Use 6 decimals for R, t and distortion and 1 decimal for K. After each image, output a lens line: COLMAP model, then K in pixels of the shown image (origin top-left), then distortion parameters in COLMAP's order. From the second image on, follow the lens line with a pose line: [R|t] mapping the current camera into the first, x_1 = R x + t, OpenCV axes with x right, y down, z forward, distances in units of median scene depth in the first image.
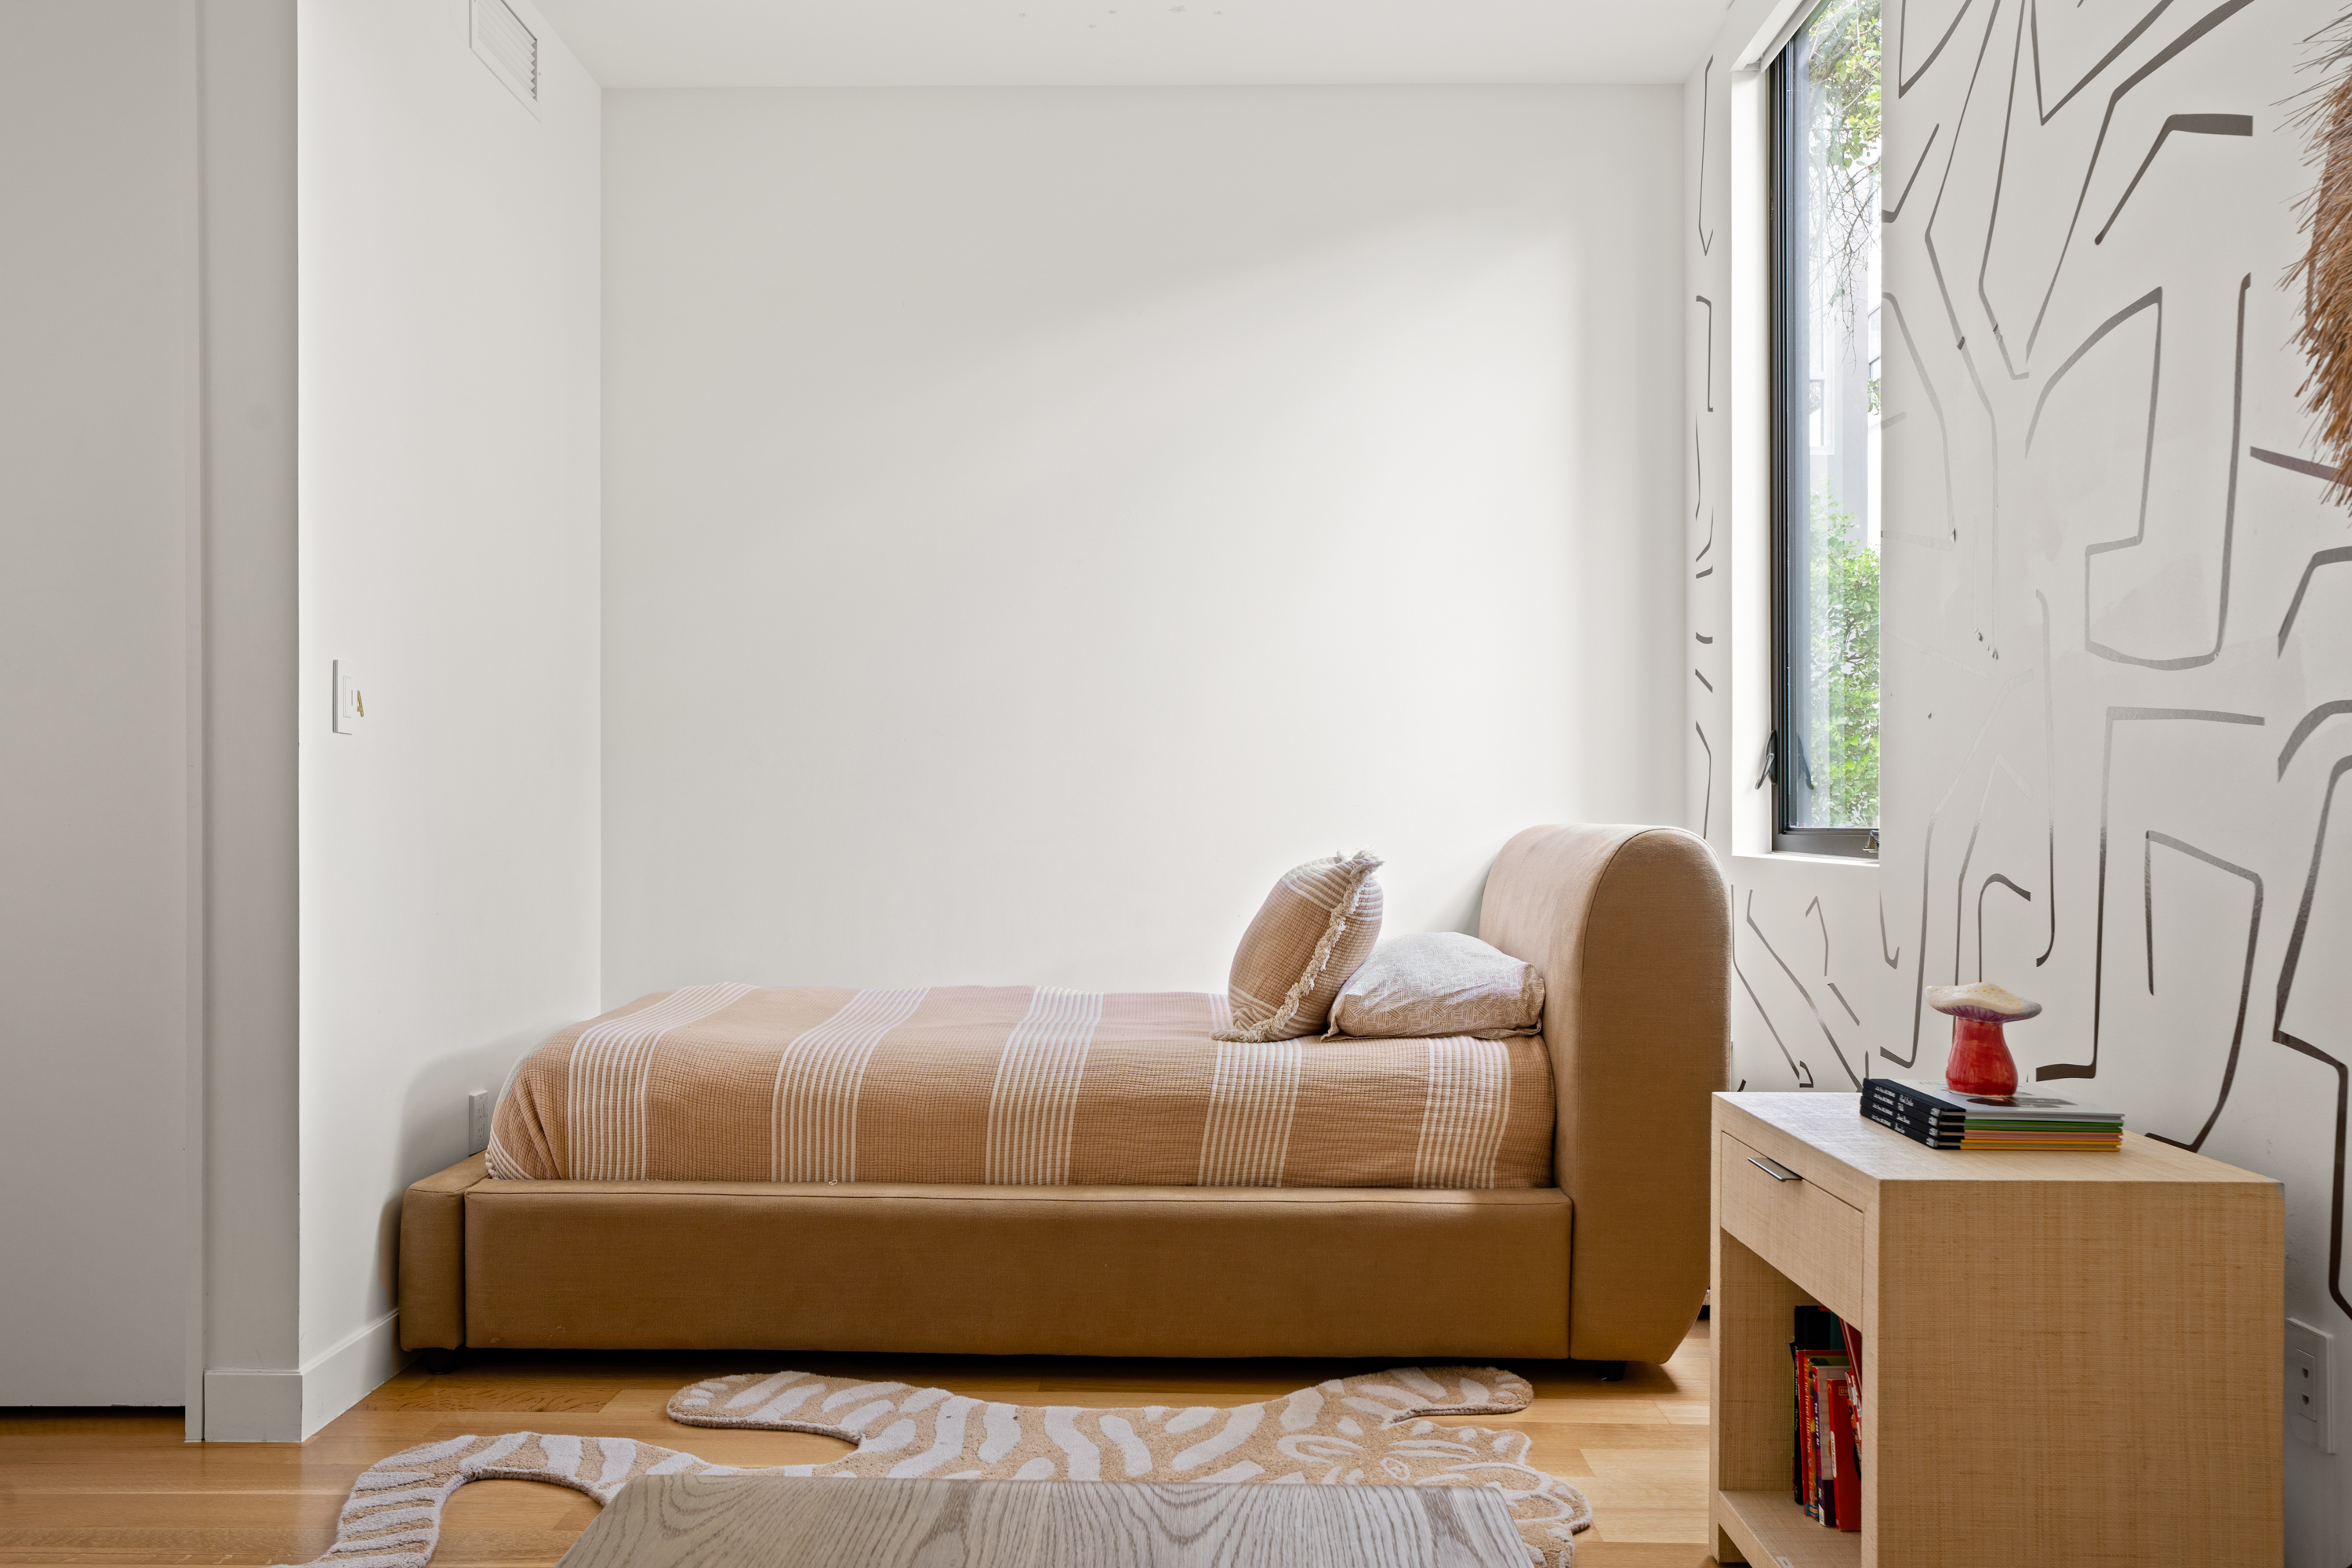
lens RADIAL K [[1895.0, 0, 1176.0], [0, 1895.0, 784.0], [0, 0, 1]] dist [-0.003823, 0.013674]
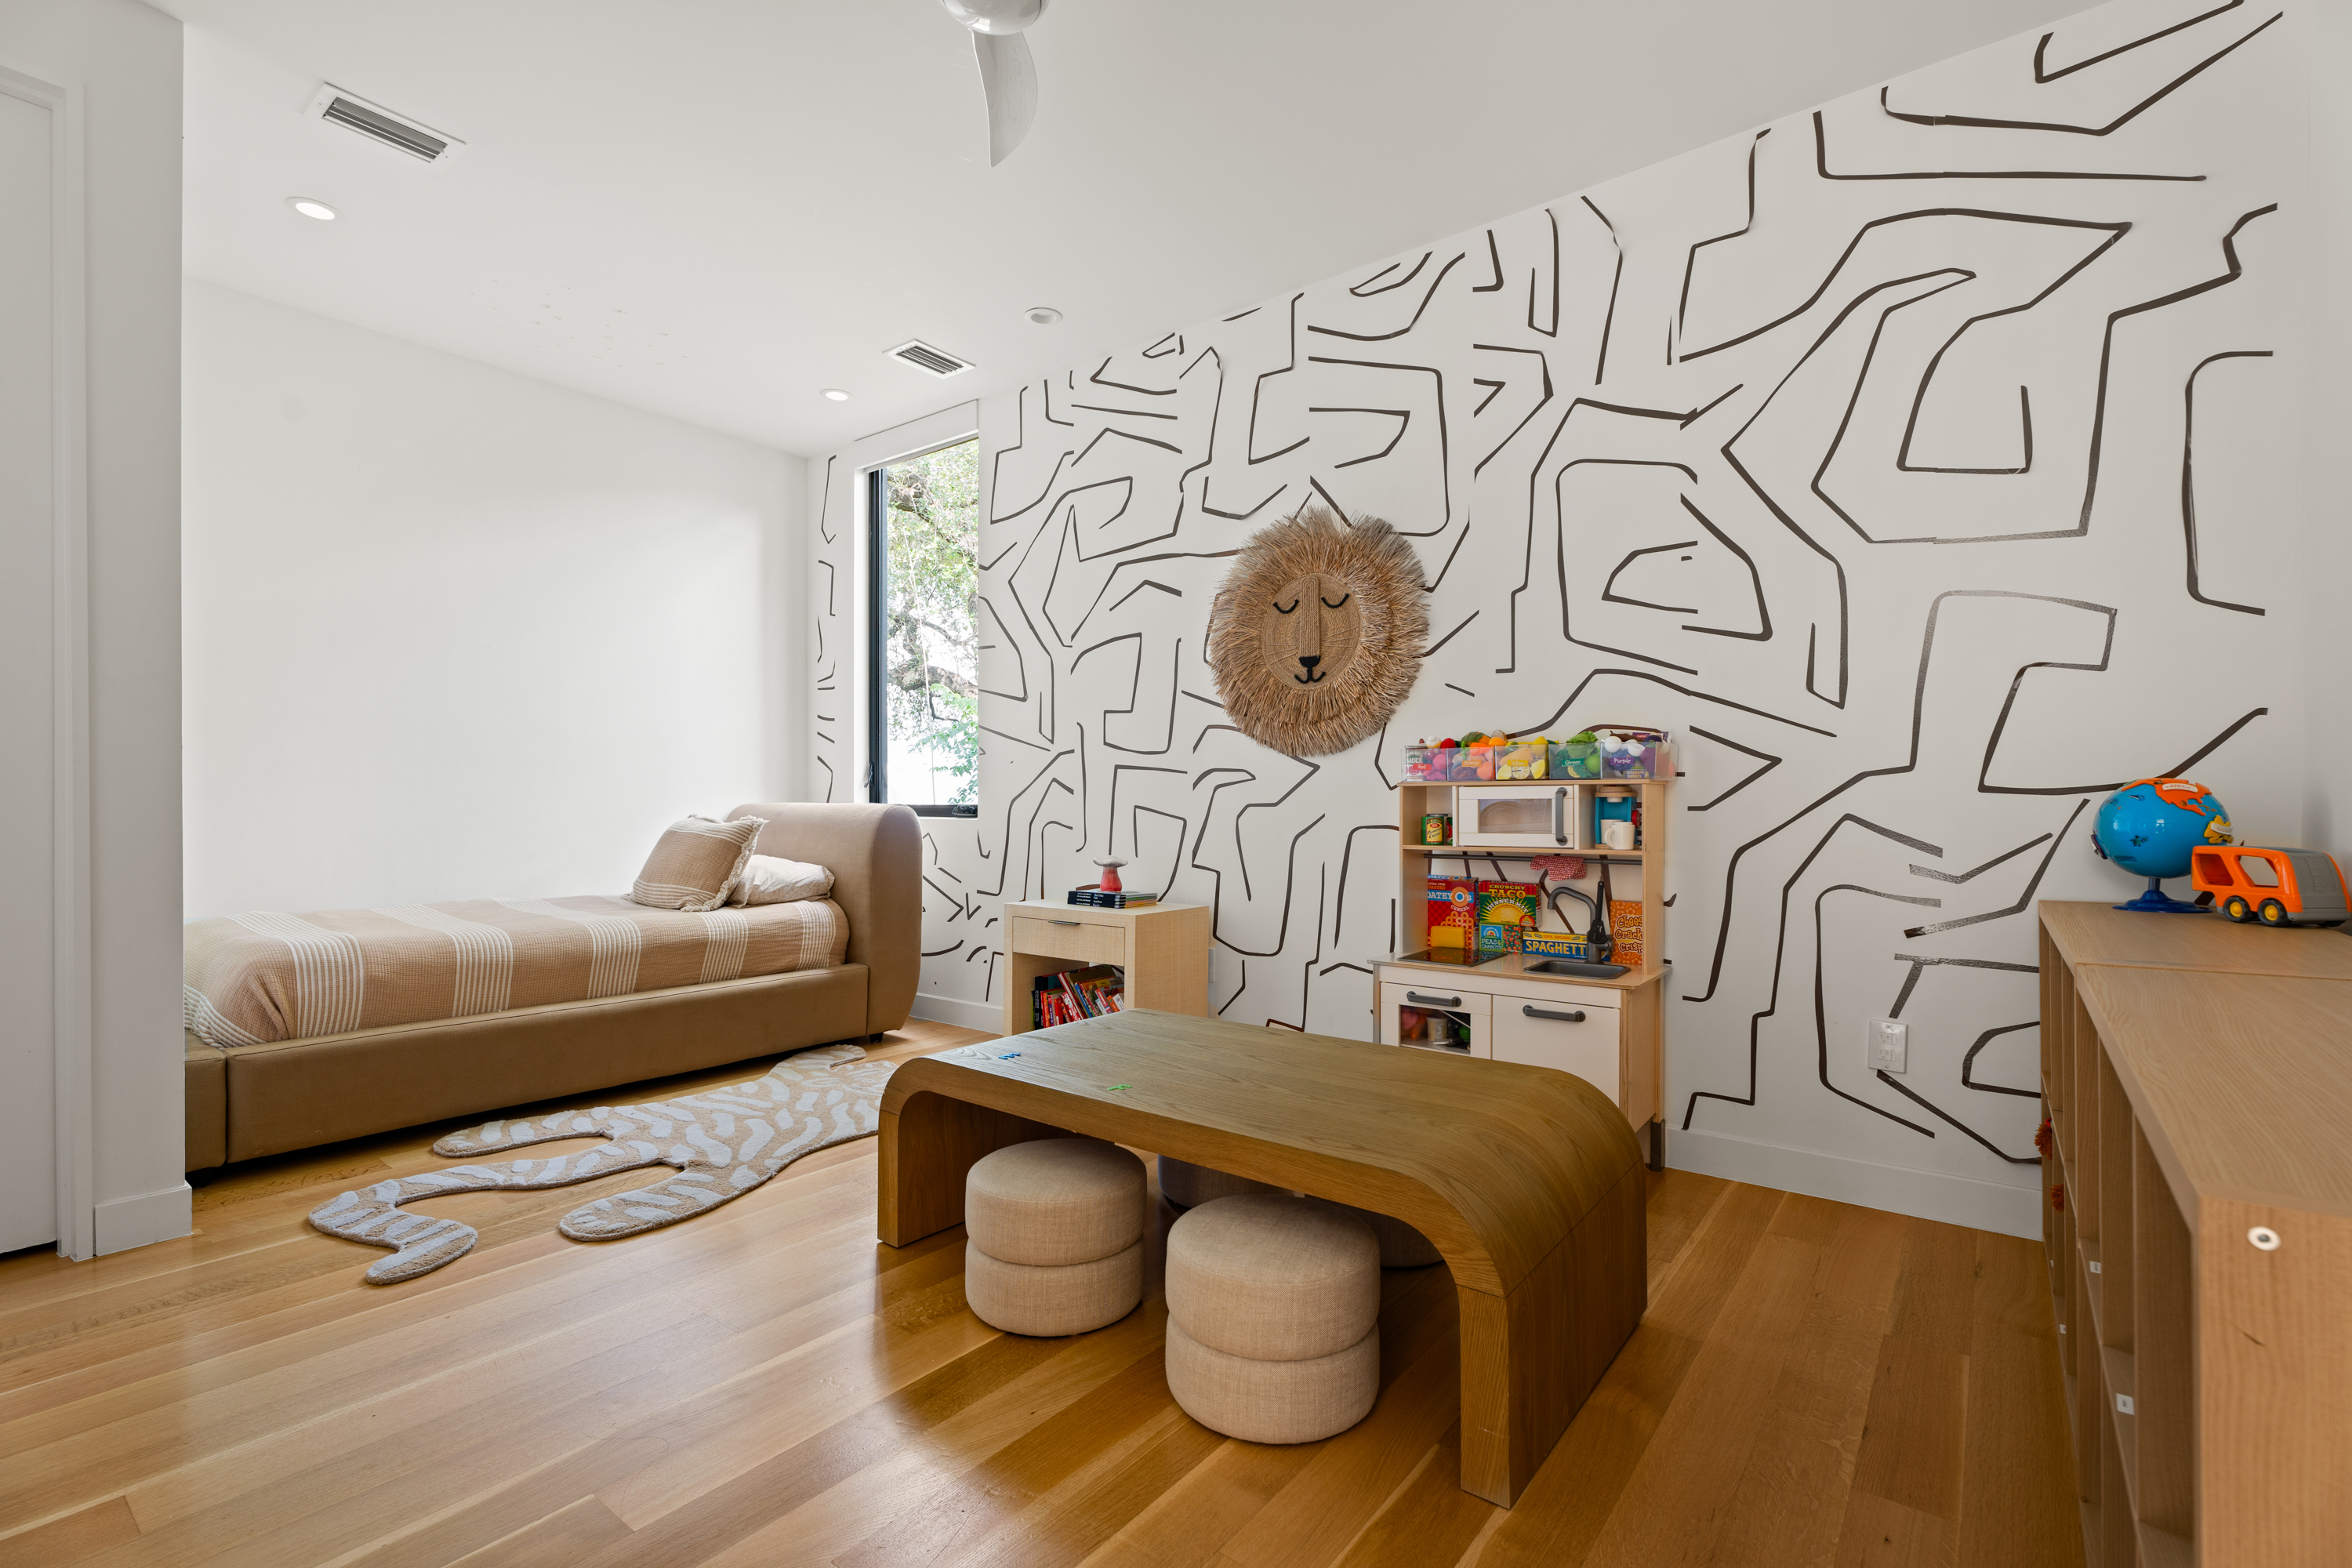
lens RADIAL K [[1041.7, 0, 1176.0], [0, 1041.7, 784.0], [0, 0, 1]] dist [-0.000663, -0.000095]
pose [[0.594627, 0.015528, 0.803852, -0.614972], [-0.017772, 0.999823, -0.006167, -0.001019], [-0.803805, -0.010619, 0.594798, -0.057830]]
